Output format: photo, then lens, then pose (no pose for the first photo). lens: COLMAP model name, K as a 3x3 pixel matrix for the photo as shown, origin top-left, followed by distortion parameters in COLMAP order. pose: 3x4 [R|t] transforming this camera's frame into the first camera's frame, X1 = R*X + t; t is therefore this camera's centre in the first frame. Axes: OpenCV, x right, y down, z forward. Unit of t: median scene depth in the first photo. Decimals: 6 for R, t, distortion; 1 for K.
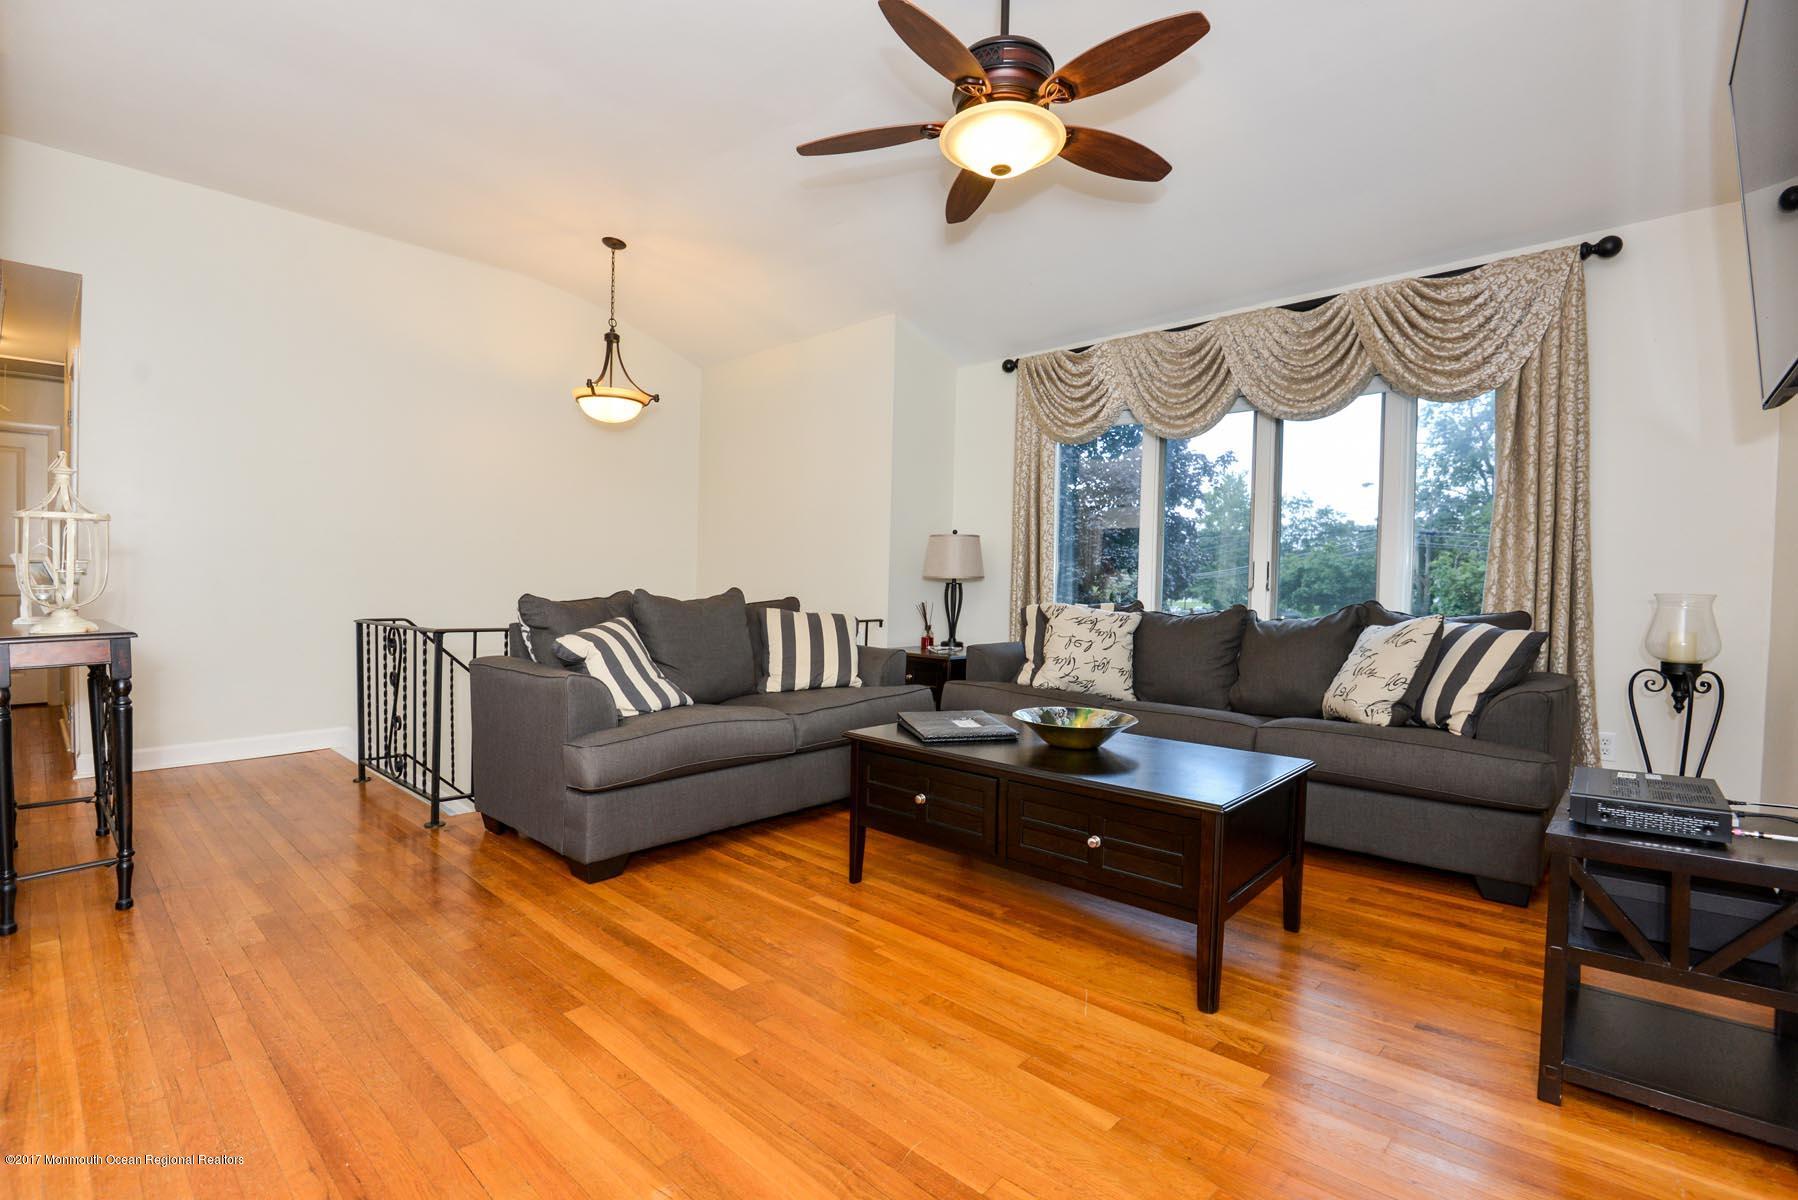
lens RADIAL K [[803.8, 0, 895.7], [0, 803.8, 637.4], [0, 0, 1]] dist [0.000164, -0.011654]
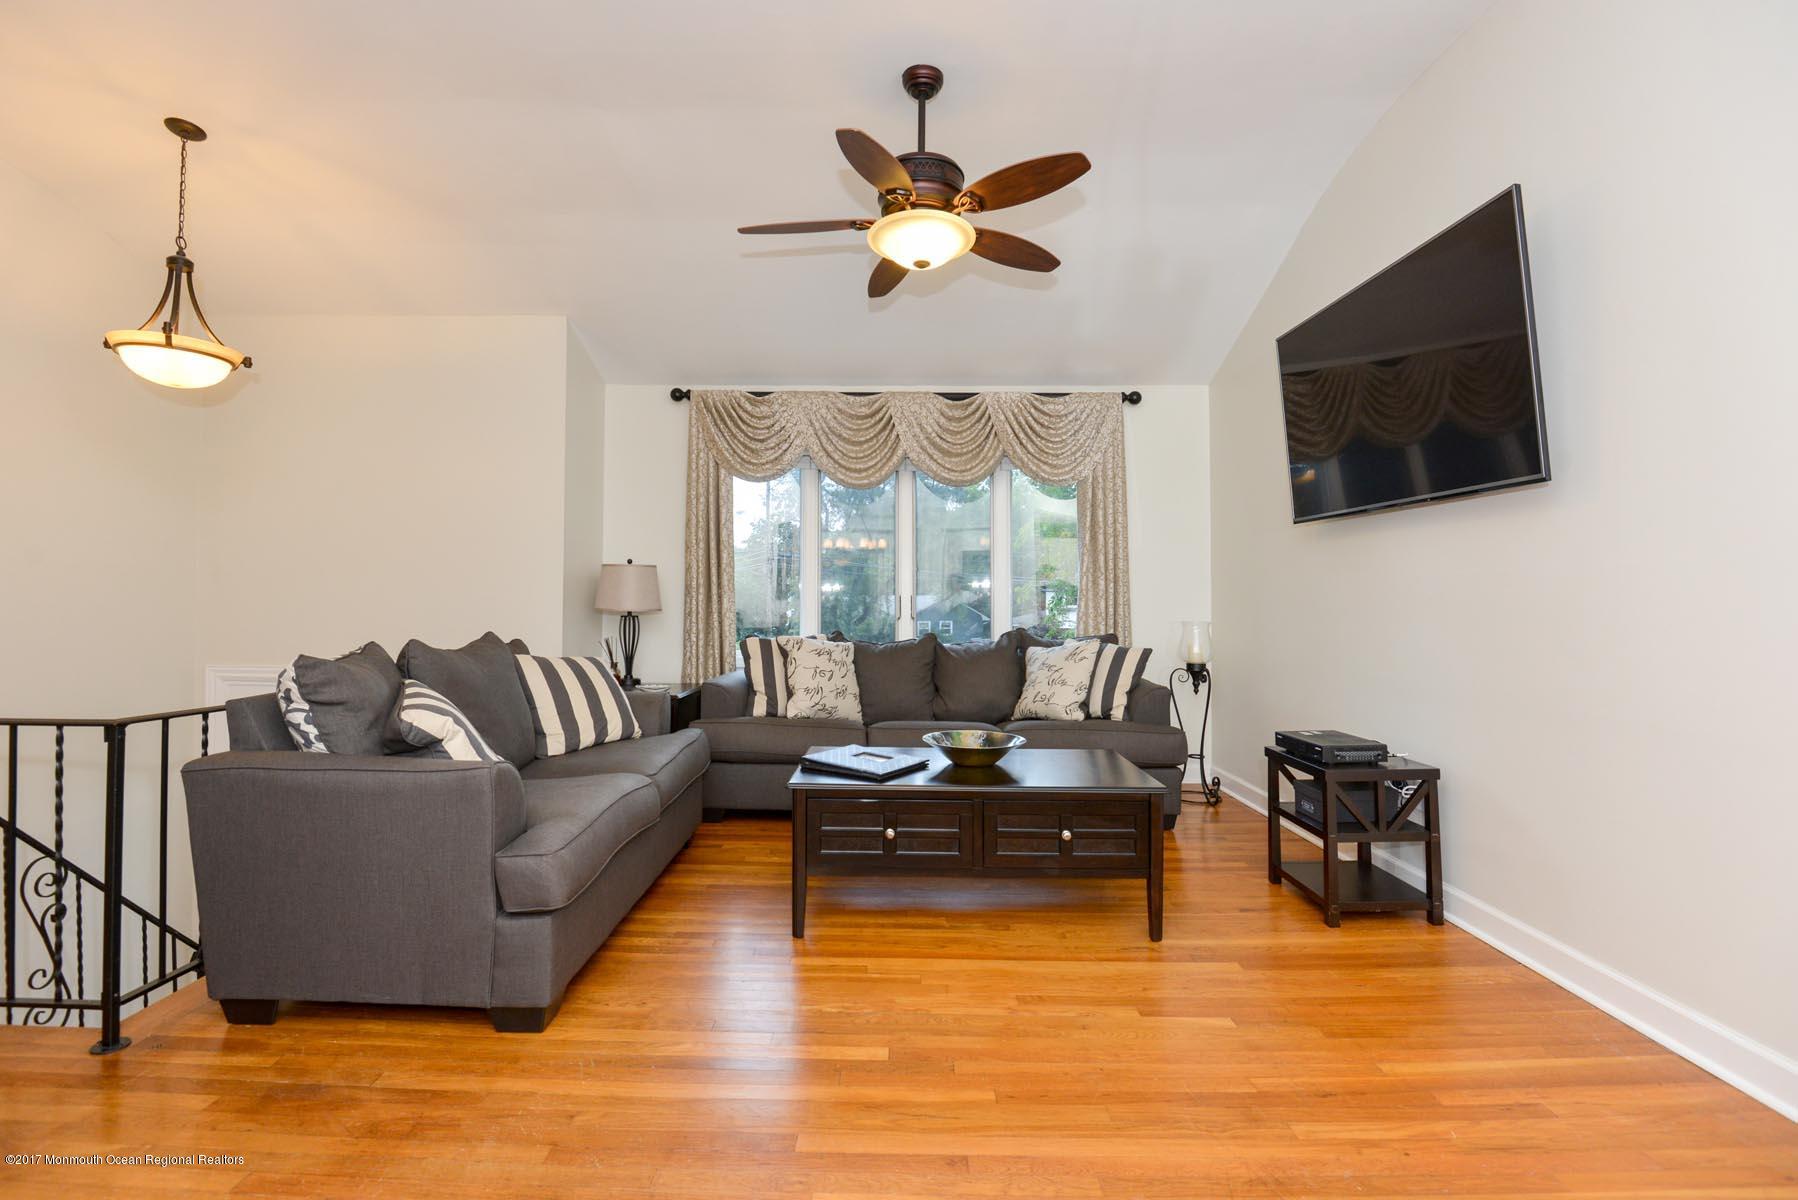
lens RADIAL K [[803.8, 0, 895.7], [0, 803.8, 637.4], [0, 0, 1]] dist [0.000164, -0.011654]
pose [[0.743122, -0.033233, 0.668330, -0.458747], [0.047013, 0.998891, -0.002604, -0.036845], [-0.667503, 0.033356, 0.743860, 0.141692]]
